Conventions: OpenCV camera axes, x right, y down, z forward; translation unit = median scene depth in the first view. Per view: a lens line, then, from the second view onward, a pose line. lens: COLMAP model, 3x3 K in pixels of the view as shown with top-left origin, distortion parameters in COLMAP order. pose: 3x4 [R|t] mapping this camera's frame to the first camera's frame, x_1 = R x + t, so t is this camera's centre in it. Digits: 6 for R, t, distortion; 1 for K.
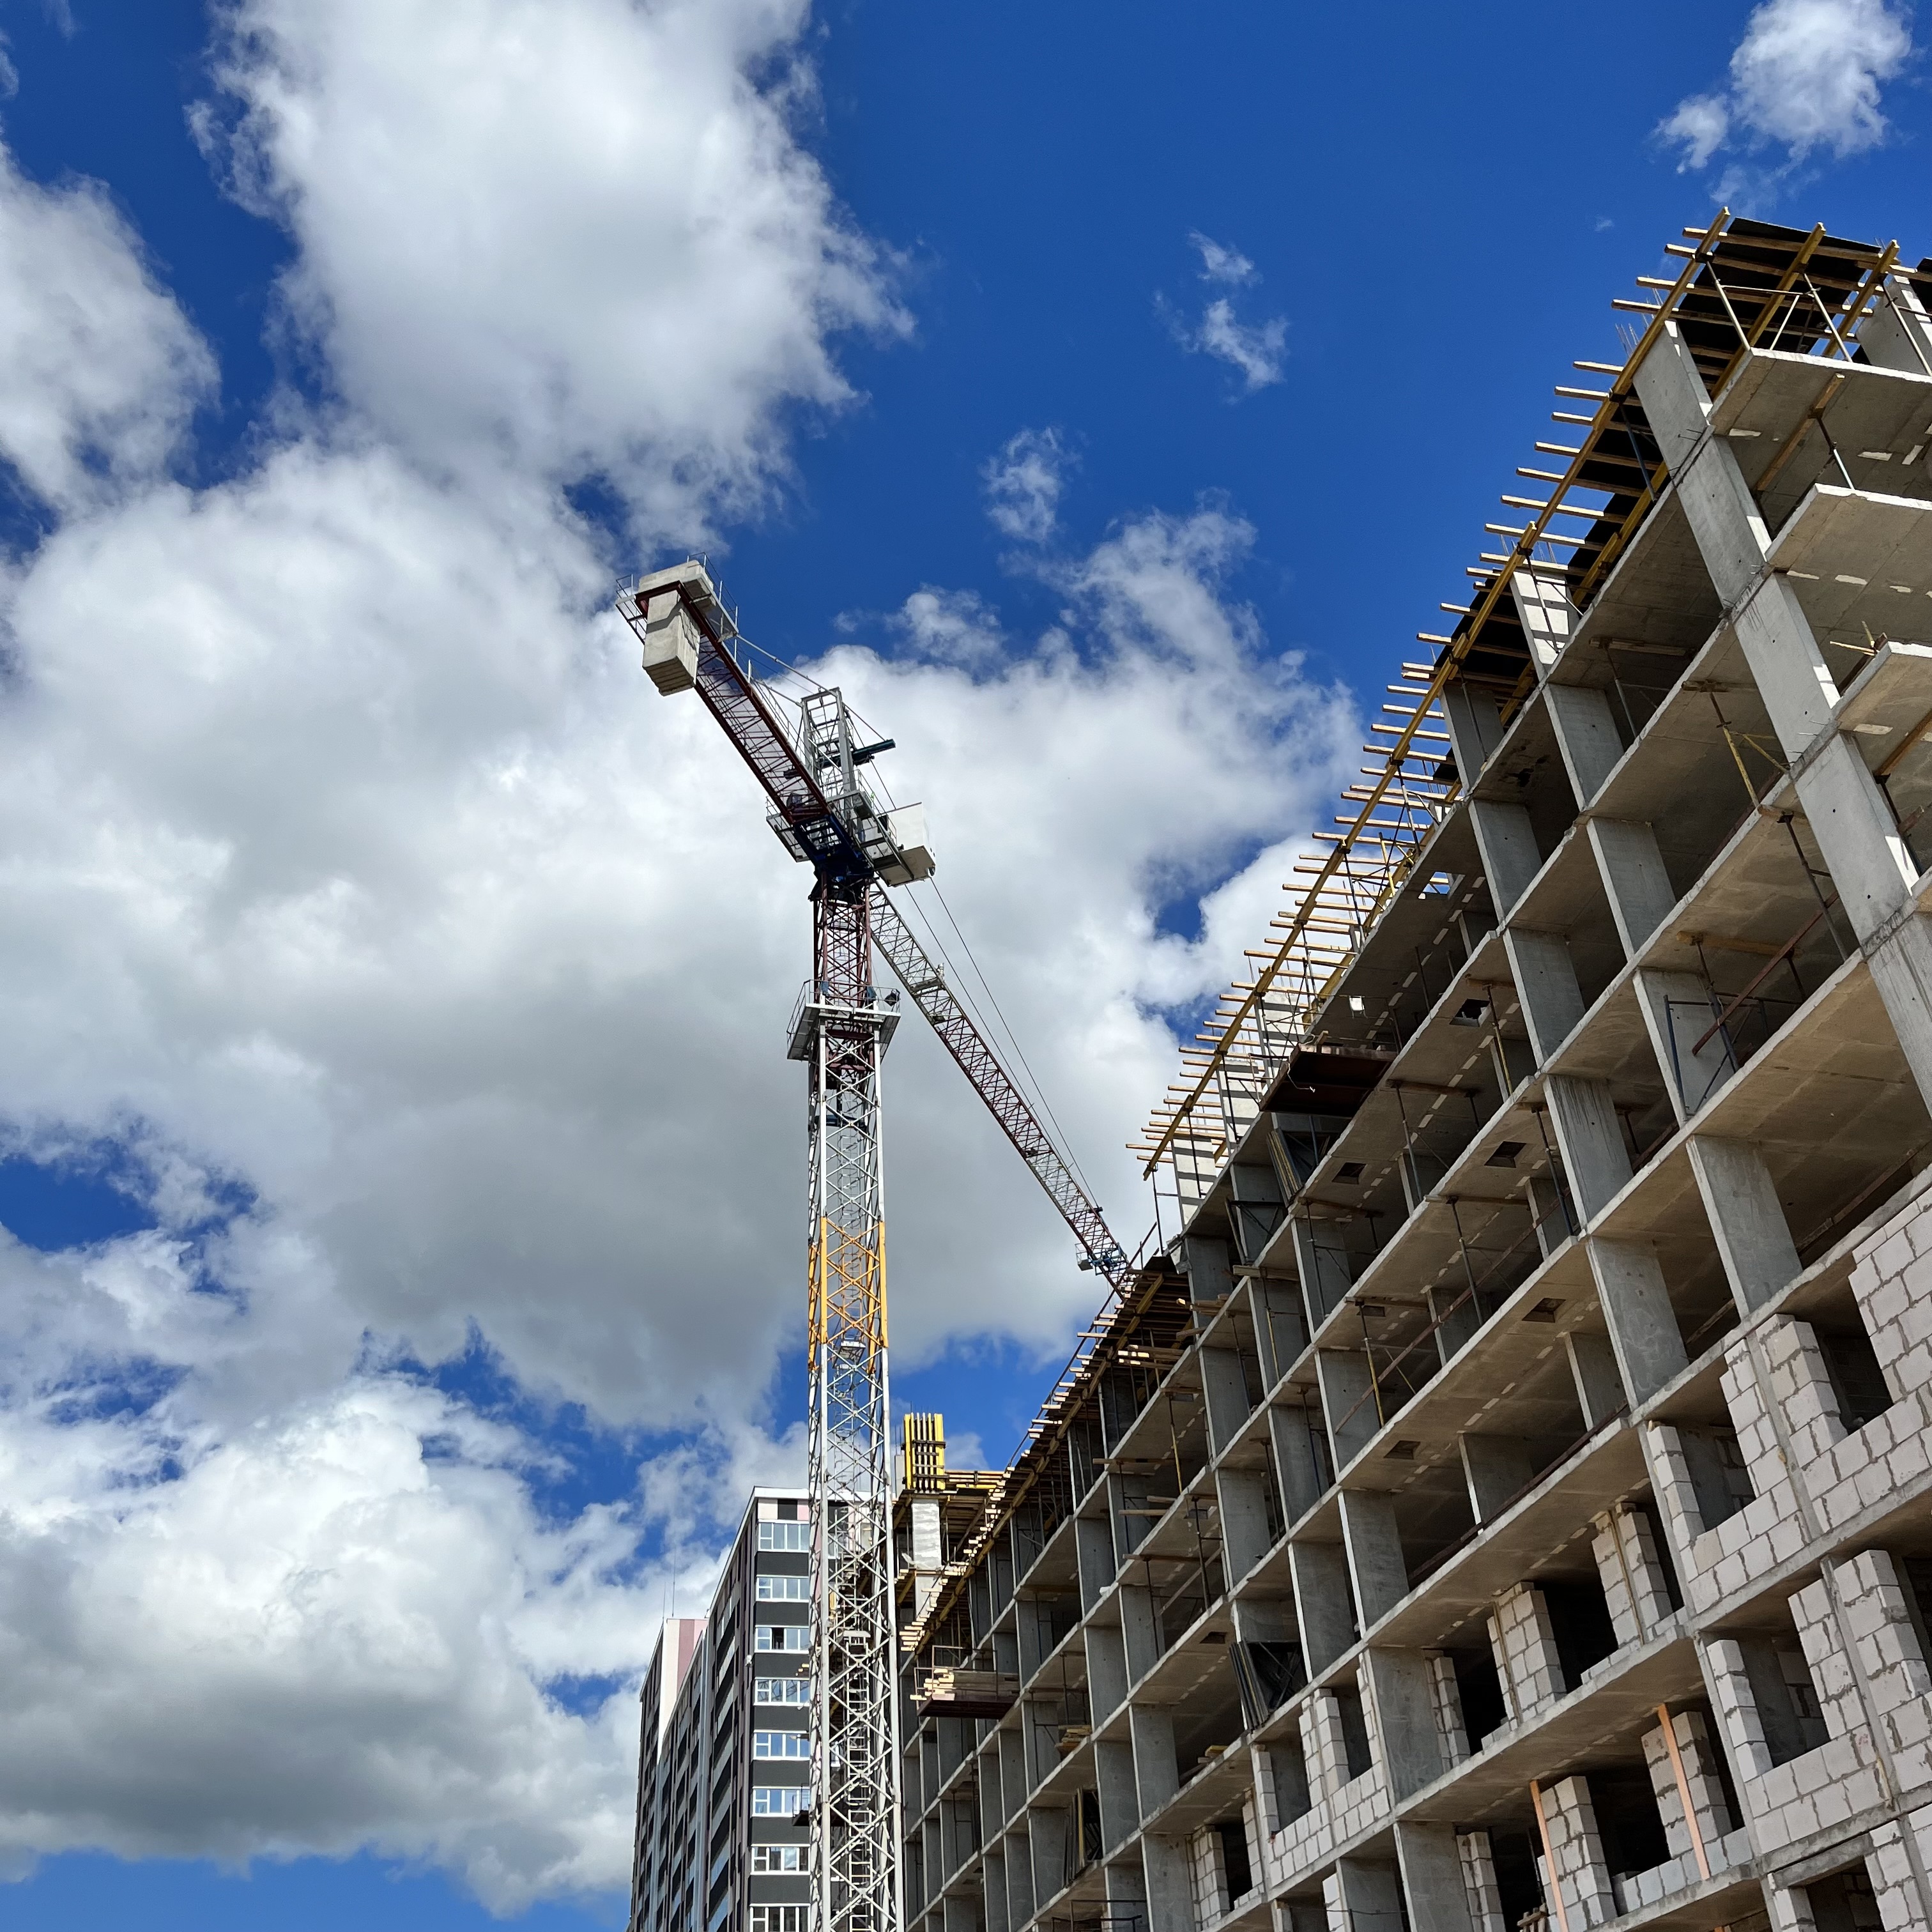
lens RADIAL K [[1895.1, 0, 966.0], [0, 1895.1, 966.0], [0, 0, 1]] dist [0.095449, -0.143936]
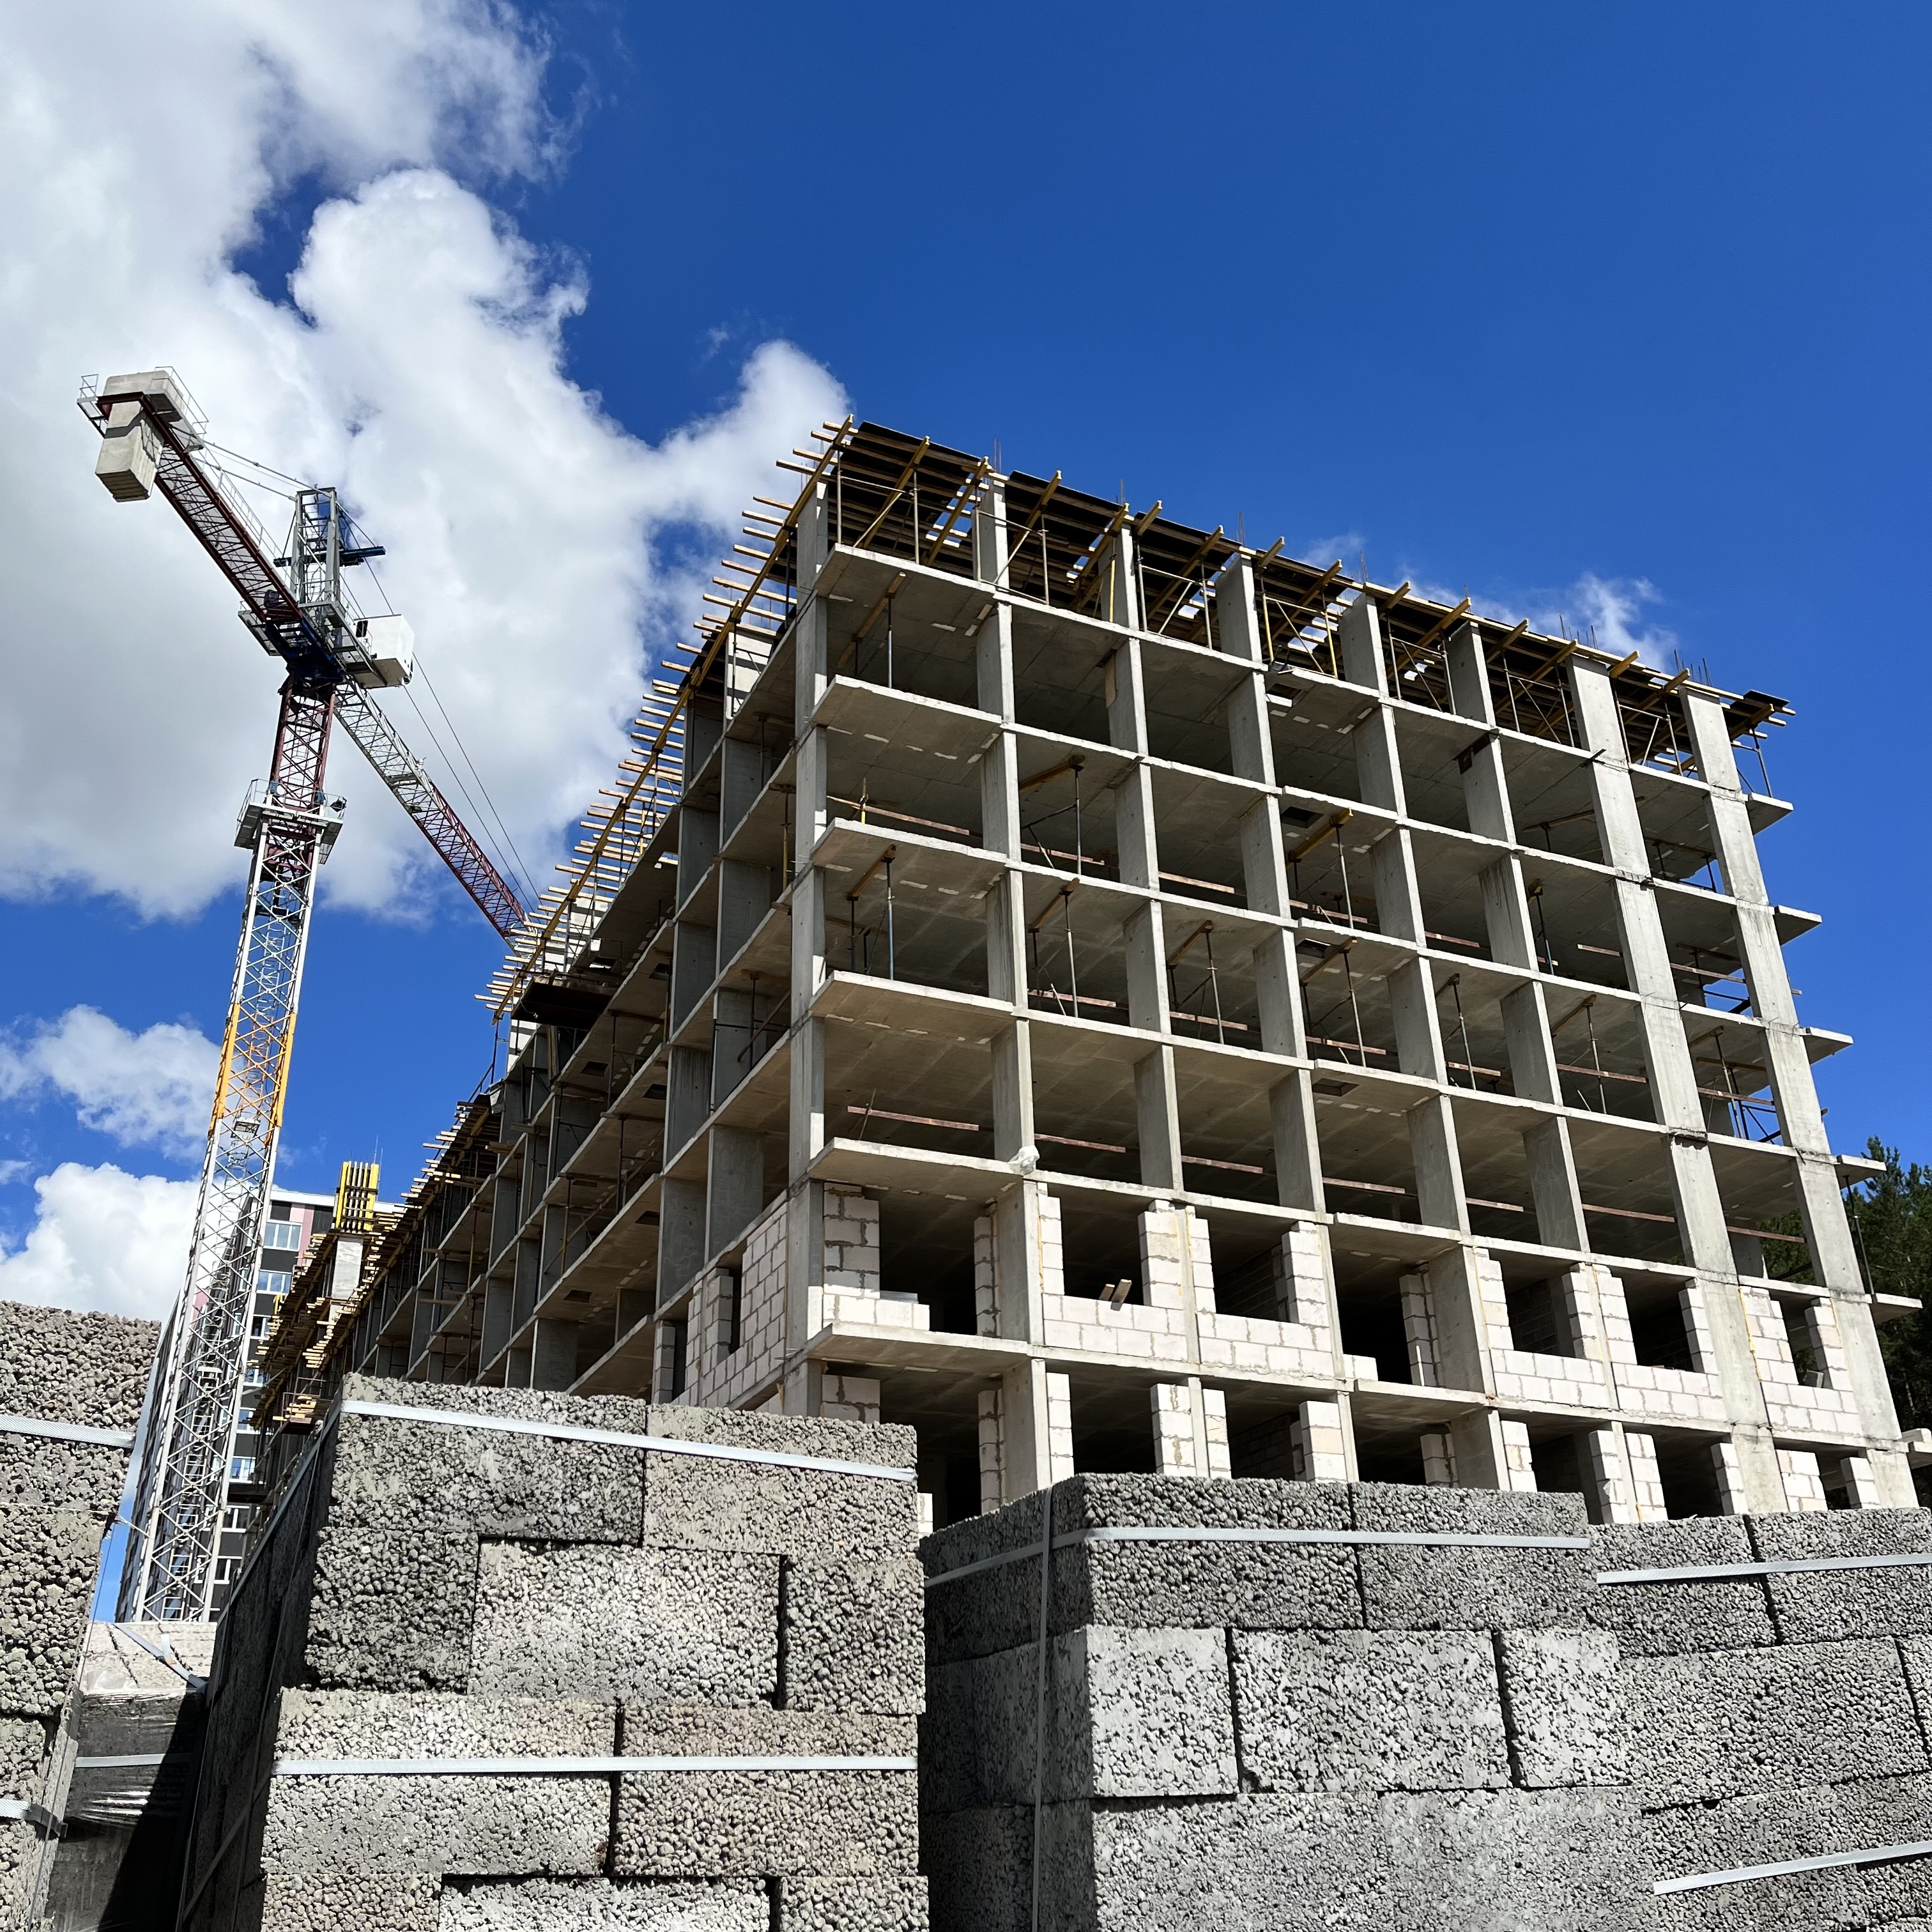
lens RADIAL K [[1895.1, 0, 966.0], [0, 1895.1, 966.0], [0, 0, 1]] dist [0.095449, -0.143936]
pose [[0.977162, 0.113557, 0.179609, 0.127907], [-0.140694, 0.979175, 0.146364, -0.105104], [-0.159248, -0.168292, 0.972789, -0.139428]]
